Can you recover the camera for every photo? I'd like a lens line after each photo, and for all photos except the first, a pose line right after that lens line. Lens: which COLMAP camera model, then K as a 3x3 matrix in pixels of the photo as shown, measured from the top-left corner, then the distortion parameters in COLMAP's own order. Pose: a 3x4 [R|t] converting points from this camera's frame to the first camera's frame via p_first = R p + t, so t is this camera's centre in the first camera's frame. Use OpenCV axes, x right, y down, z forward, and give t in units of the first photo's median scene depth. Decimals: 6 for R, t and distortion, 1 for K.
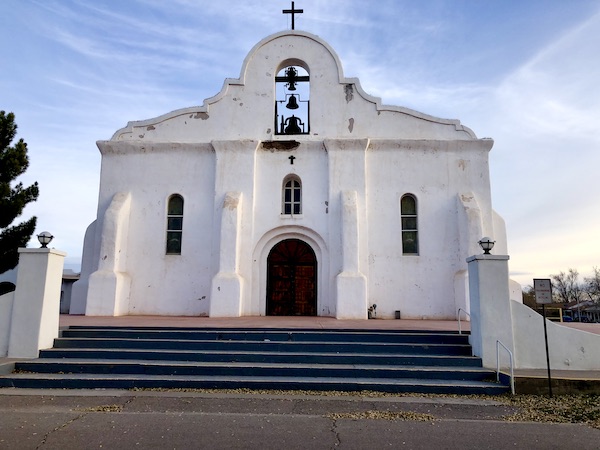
lens RADIAL K [[488.6, 0, 299.1], [0, 488.6, 224.6], [0, 0, 1]] dist [0.019132, -0.009344]
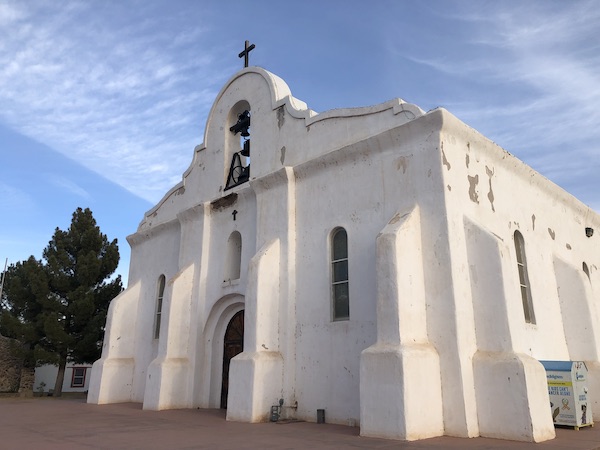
lens RADIAL K [[488.6, 0, 299.5], [0, 488.6, 223.6], [0, 0, 1]] dist [0.019132, -0.009344]
pose [[0.745659, -0.206060, -0.633666, 0.597002], [0.114480, 0.976459, -0.182819, 0.047197], [0.656420, 0.063778, 0.751695, 0.443642]]
